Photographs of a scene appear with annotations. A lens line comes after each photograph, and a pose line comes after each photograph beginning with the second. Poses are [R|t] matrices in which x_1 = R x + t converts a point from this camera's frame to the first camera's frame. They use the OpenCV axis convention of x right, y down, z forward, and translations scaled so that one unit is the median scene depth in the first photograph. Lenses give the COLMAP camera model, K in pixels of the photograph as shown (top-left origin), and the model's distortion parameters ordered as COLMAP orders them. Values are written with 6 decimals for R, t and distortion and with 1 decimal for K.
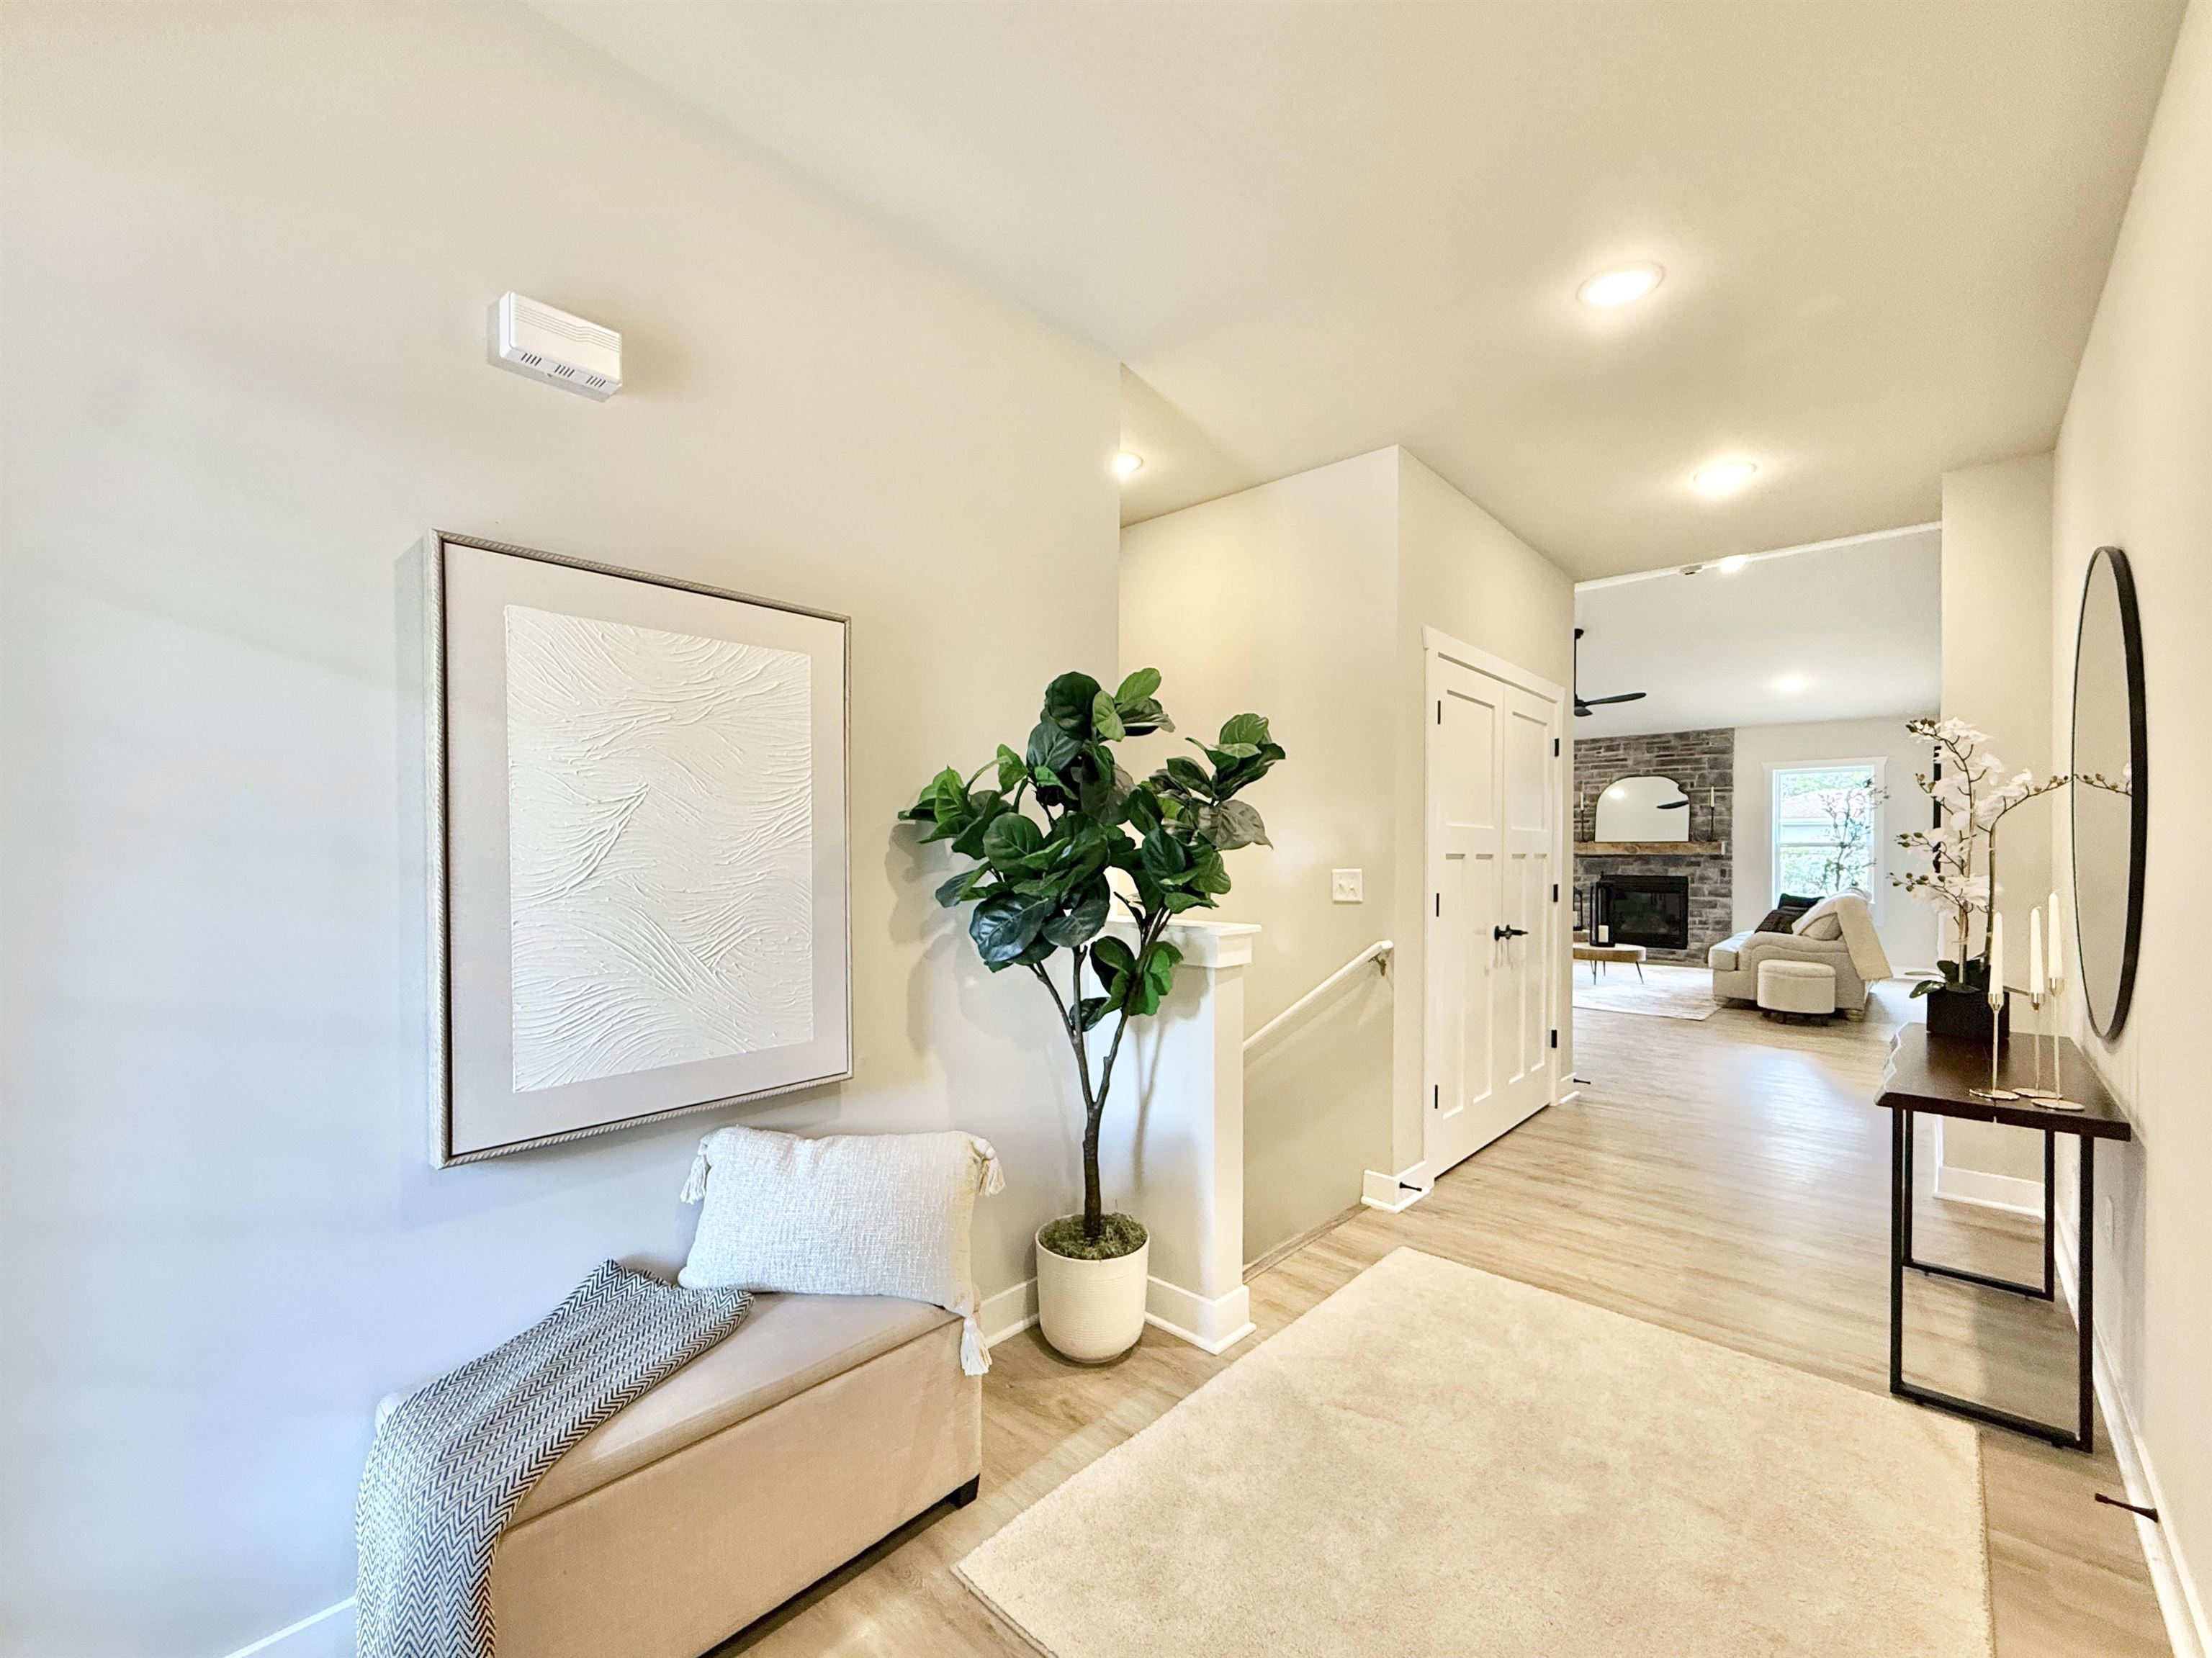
lens RADIAL K [[877.4, 0, 1101.4], [0, 877.4, 857.8], [0, 0, 1]] dist [0.012865, 0.000079]
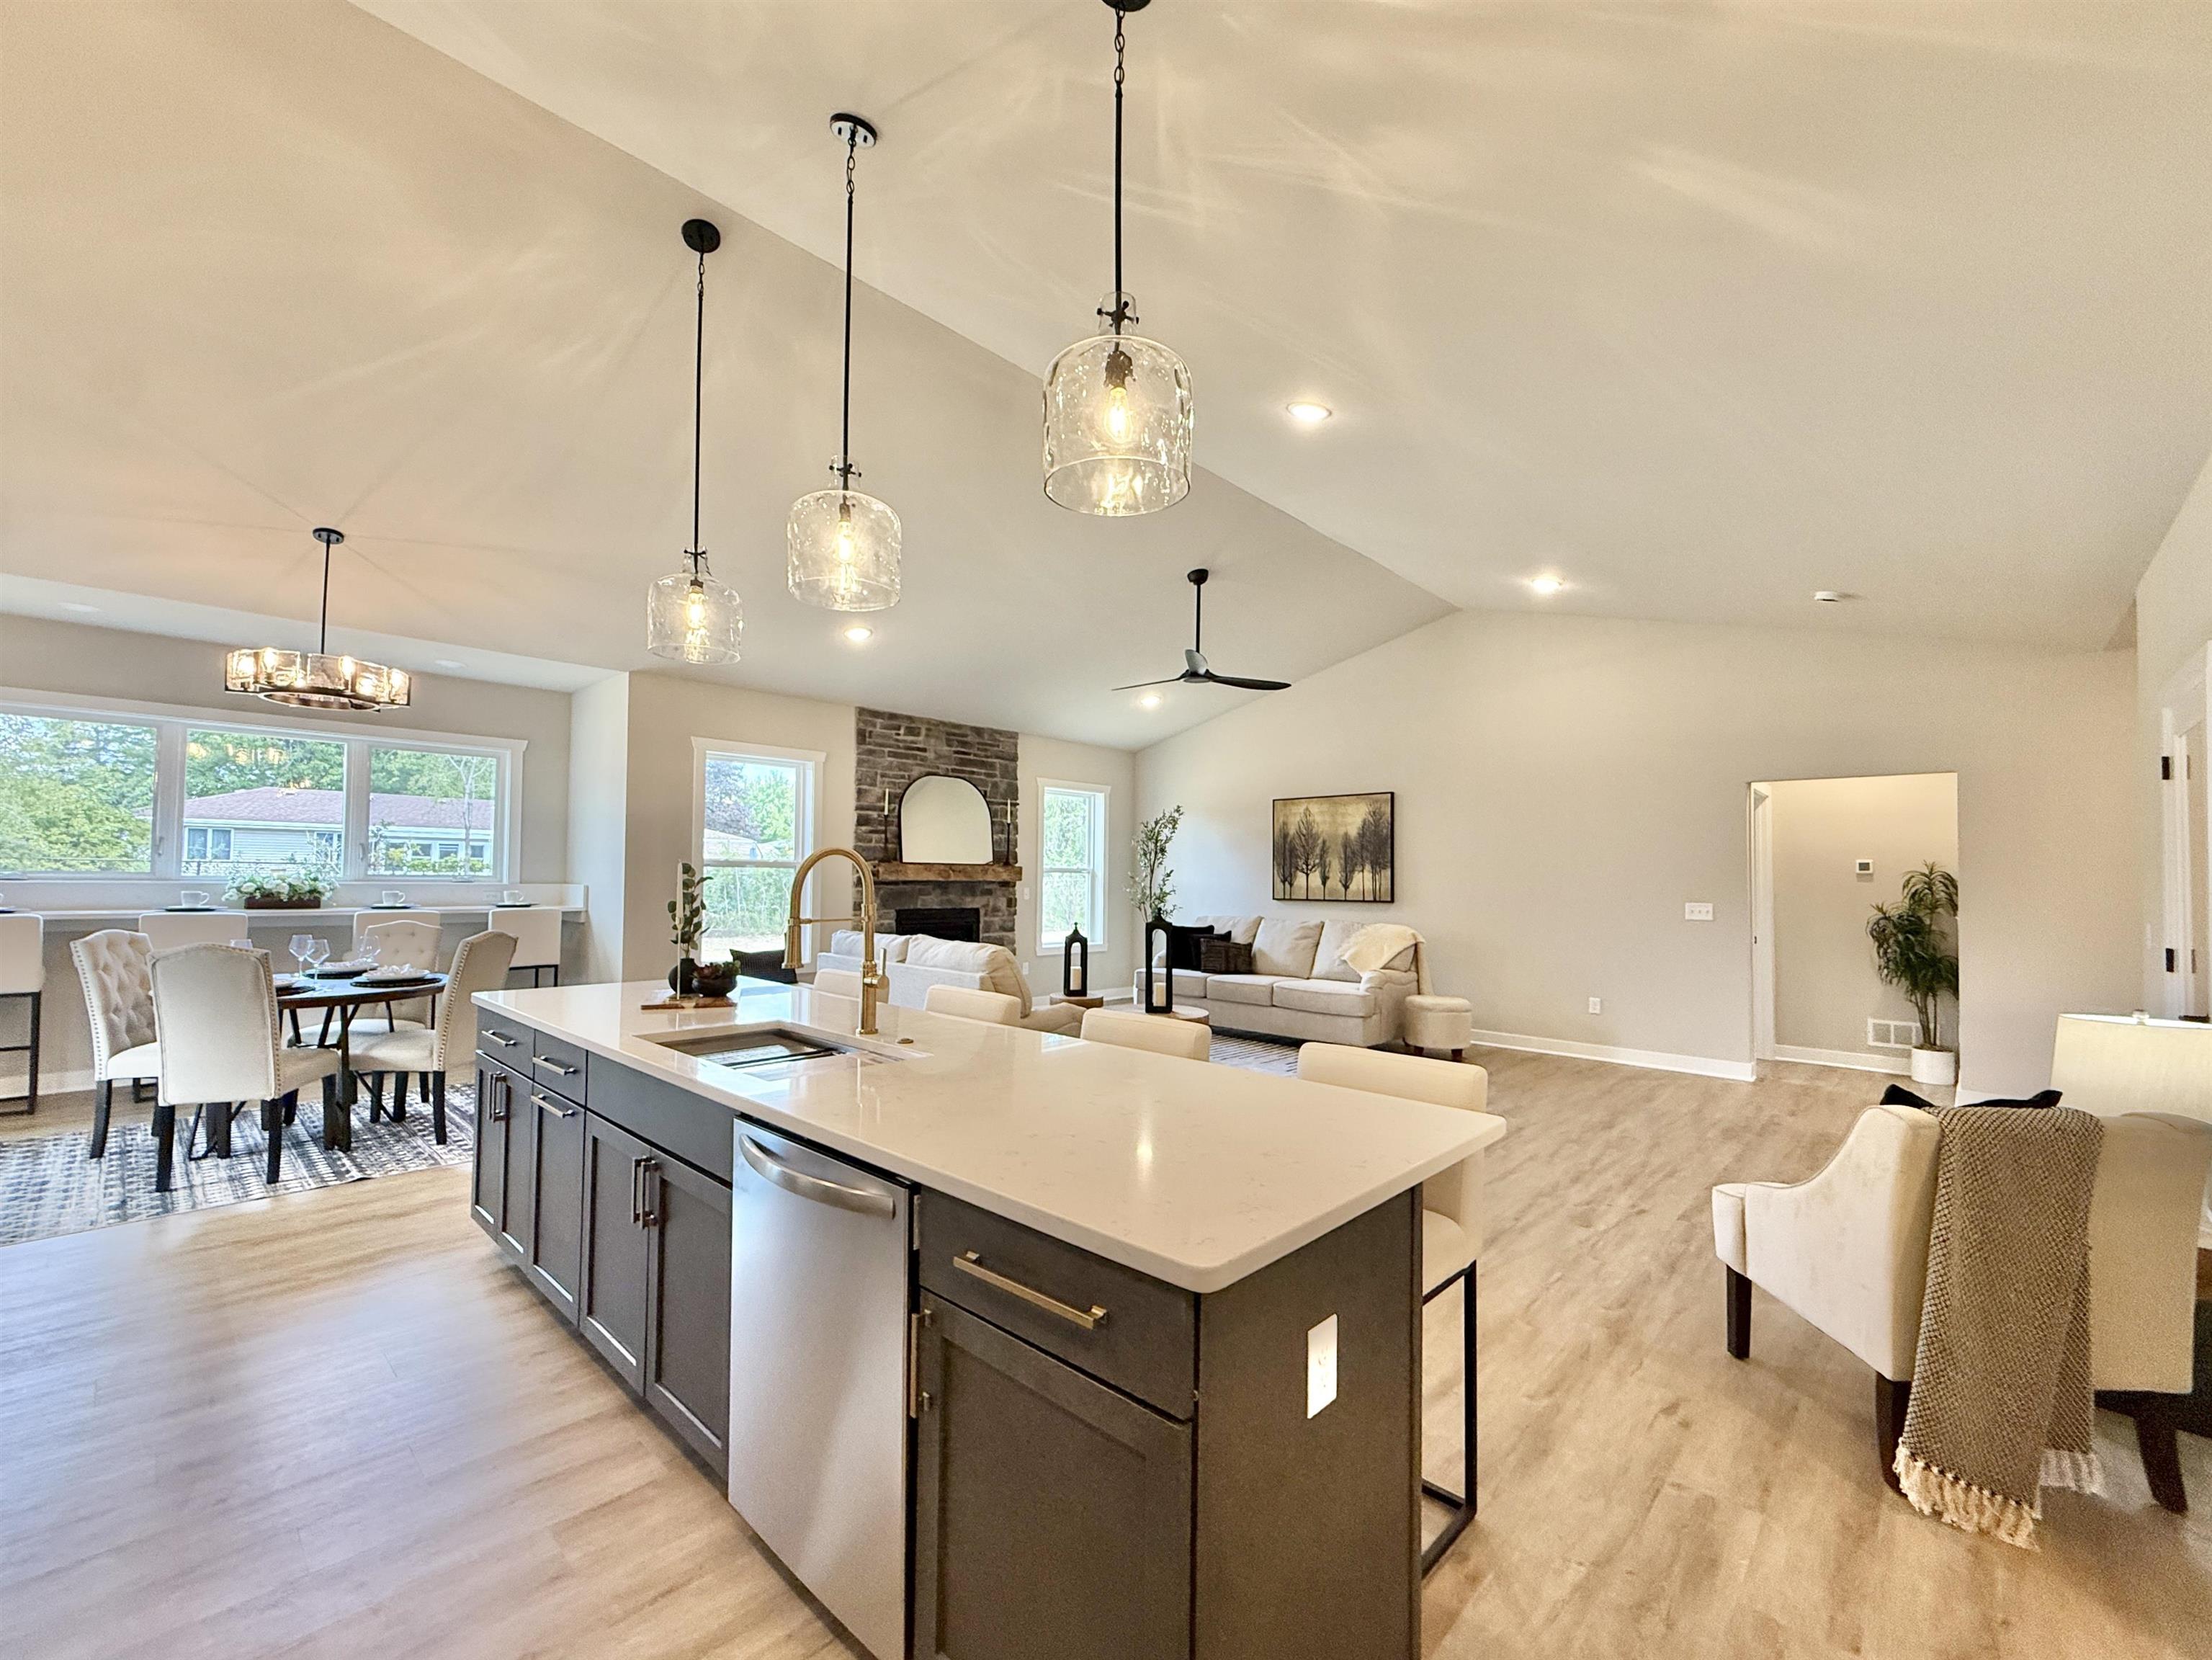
lens RADIAL K [[919.3, 0, 1099.3], [0, 919.3, 851.0], [0, 0, 1]] dist [0.001132, 0.000306]
pose [[0.041869, 0.024690, 0.998818, -0.162931], [-0.005232, 0.999686, -0.024492, -0.010869], [-0.999109, -0.004201, 0.041985, 0.868845]]
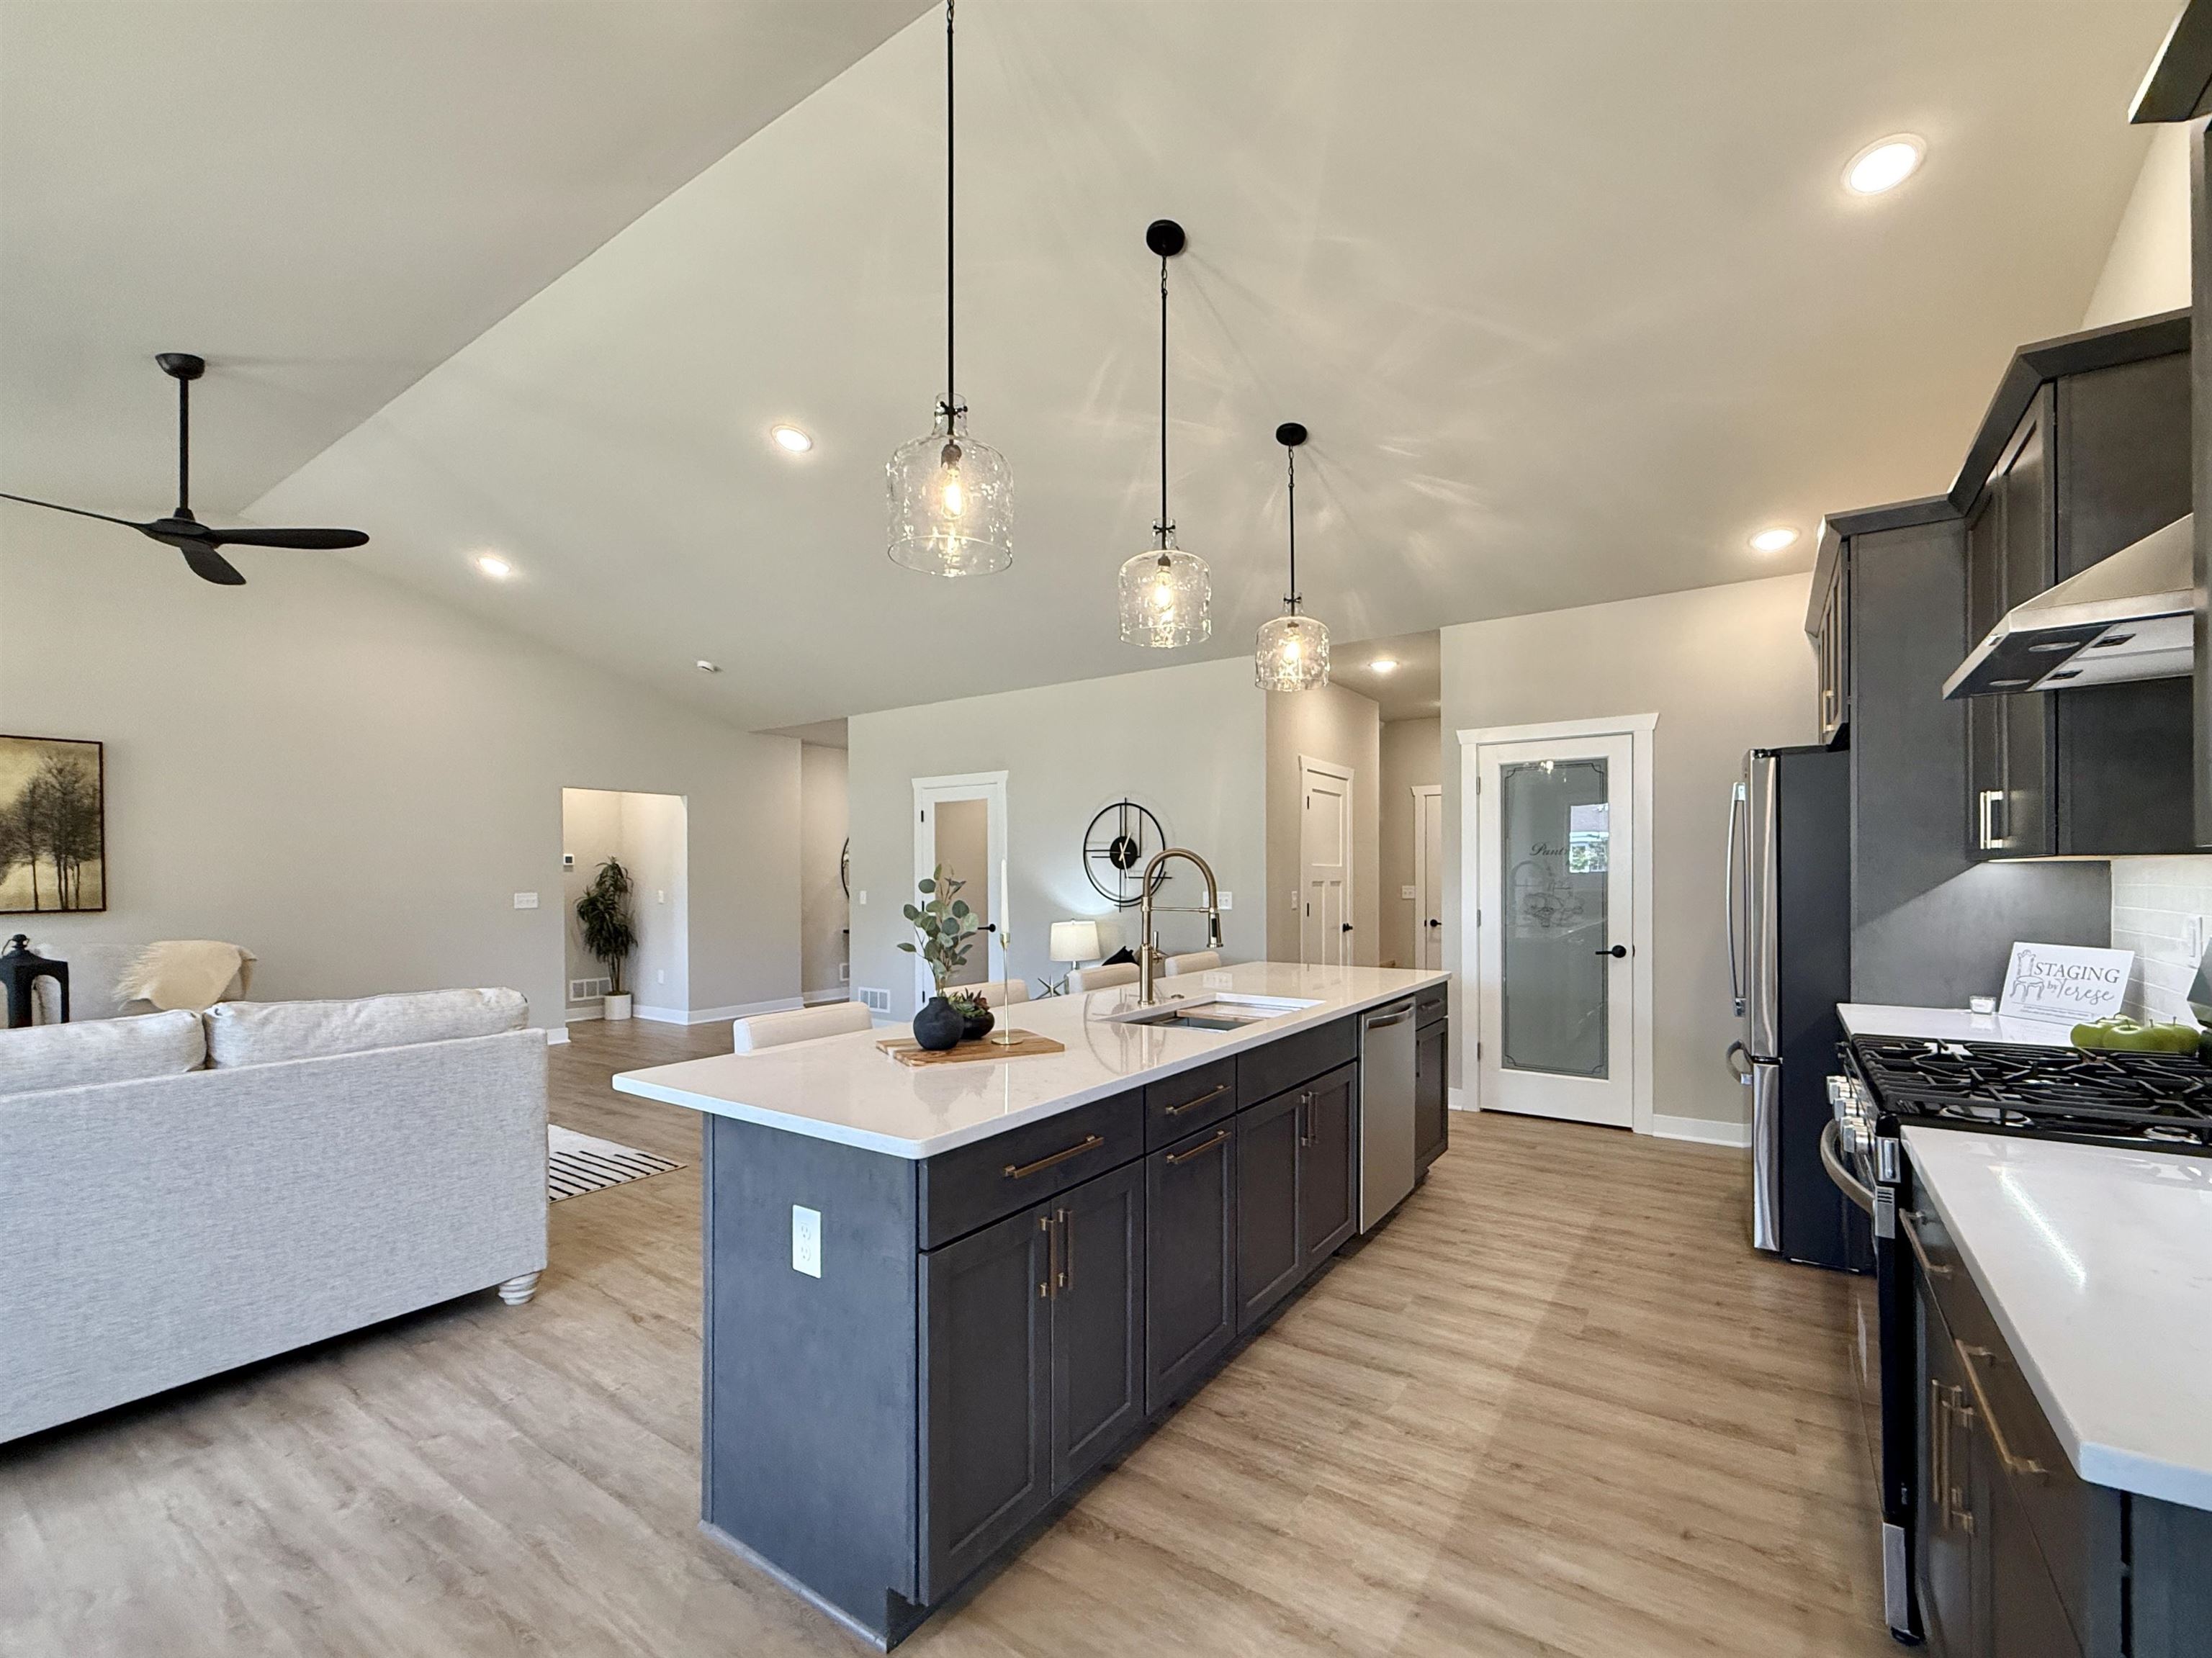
lens RADIAL K [[951.3, 0, 1109.7], [0, 951.3, 877.5], [0, 0, 1]] dist [-0.001166, 0.000051]
pose [[-0.993633, 0.001238, -0.112660, 0.126002], [0.000091, 0.999948, 0.010184, -0.011655], [0.112667, 0.010109, -0.993581, 1.241600]]
